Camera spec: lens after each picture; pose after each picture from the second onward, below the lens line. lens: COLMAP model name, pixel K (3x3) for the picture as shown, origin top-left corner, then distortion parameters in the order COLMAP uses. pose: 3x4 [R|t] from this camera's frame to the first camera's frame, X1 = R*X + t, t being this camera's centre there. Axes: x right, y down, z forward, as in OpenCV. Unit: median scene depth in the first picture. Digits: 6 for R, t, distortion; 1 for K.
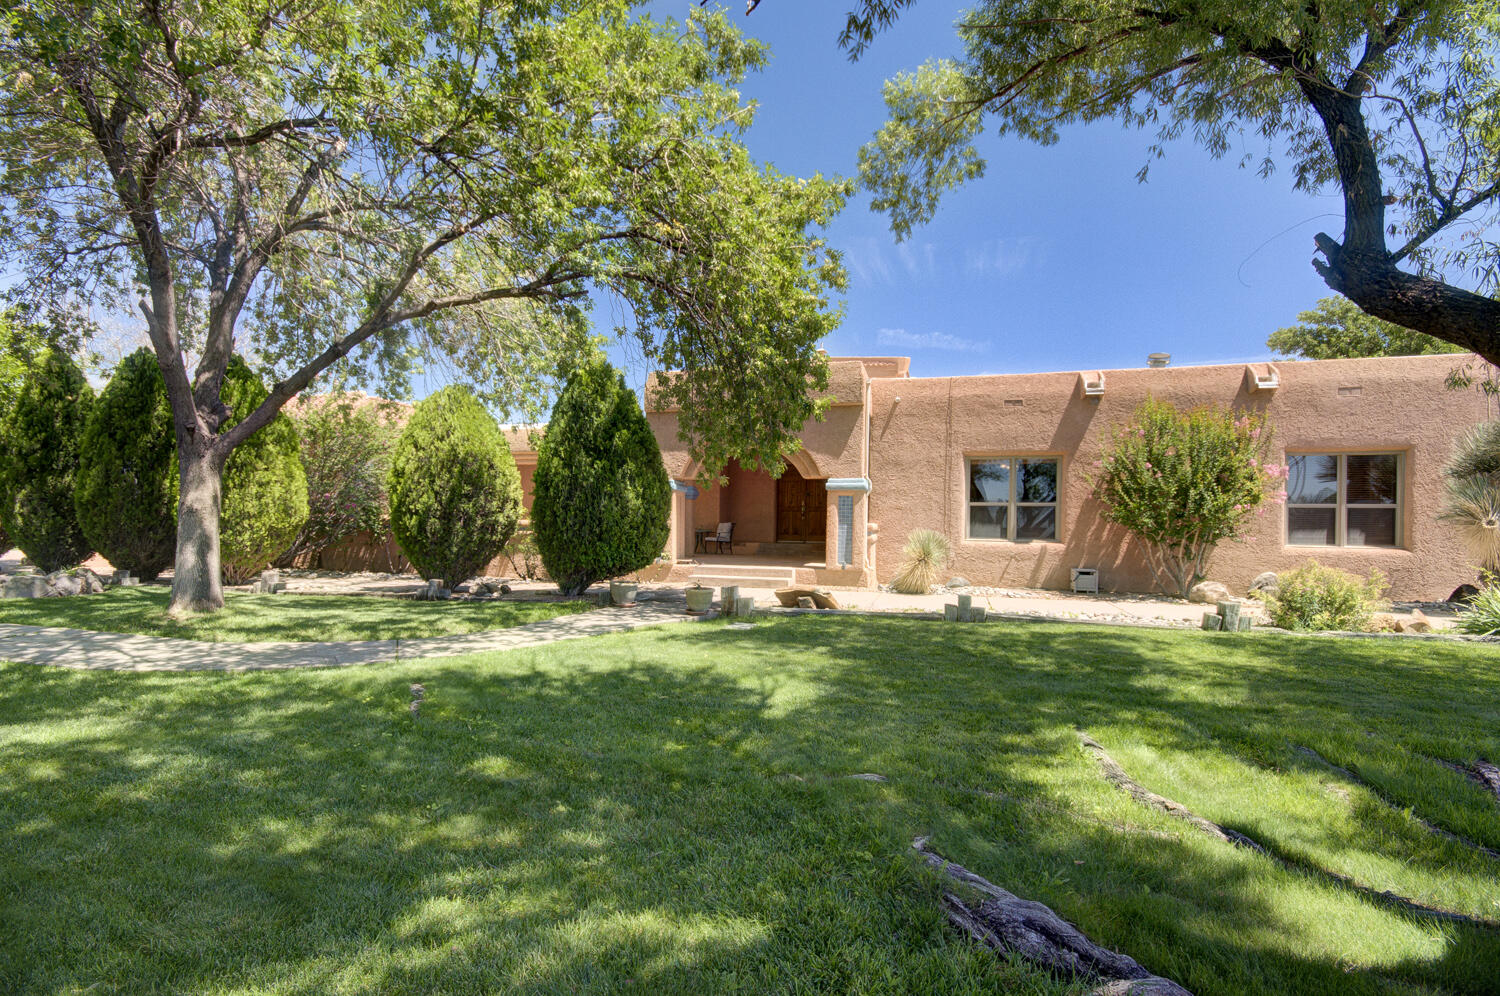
lens RADIAL K [[670.9, 0, 750.2], [0, 670.9, 519.7], [0, 0, 1]] dist [0.027410, -0.020268]
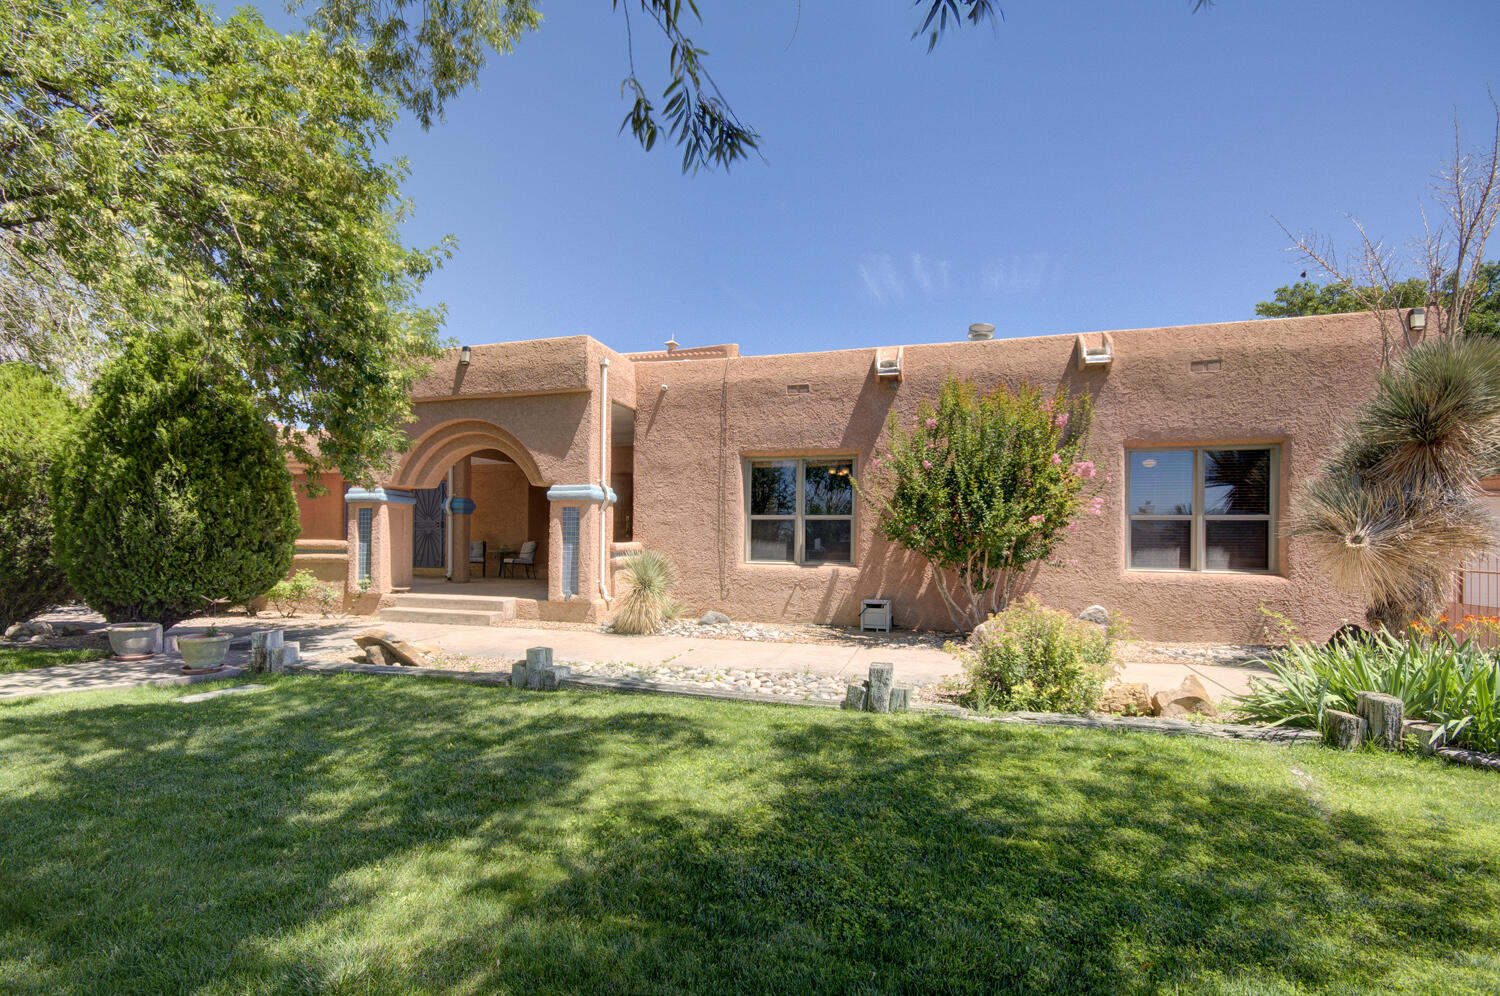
lens RADIAL K [[671.7, 0, 746.5], [0, 671.7, 536.6], [0, 0, 1]] dist [0.000663, 0.000181]
pose [[0.999705, -0.003105, -0.024068, 0.372457], [0.003083, 0.999995, -0.000940, 0.000187], [0.024071, 0.000865, 0.999710, 0.226009]]
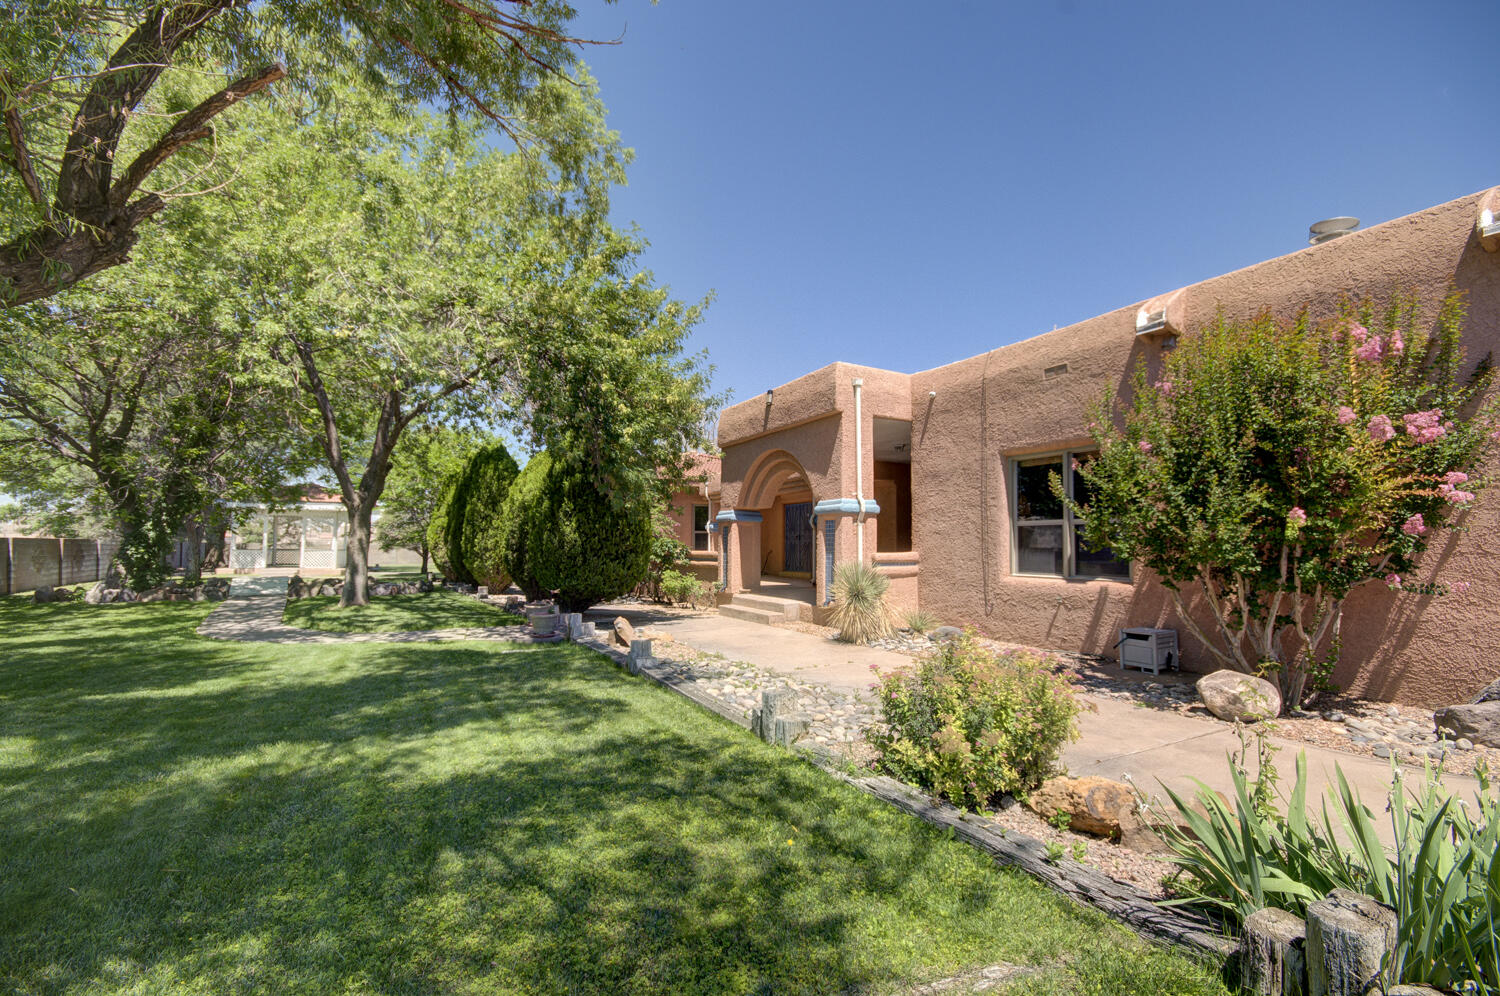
lens RADIAL K [[651.6, 0, 769.4], [0, 651.6, 512.8], [0, 0, 1]] dist [-0.000503, -0.000124]
pose [[0.696209, -0.046515, -0.716331, 0.694503], [0.011195, 0.998481, -0.053956, -0.000996], [0.717752, 0.029545, 0.695671, 0.373646]]
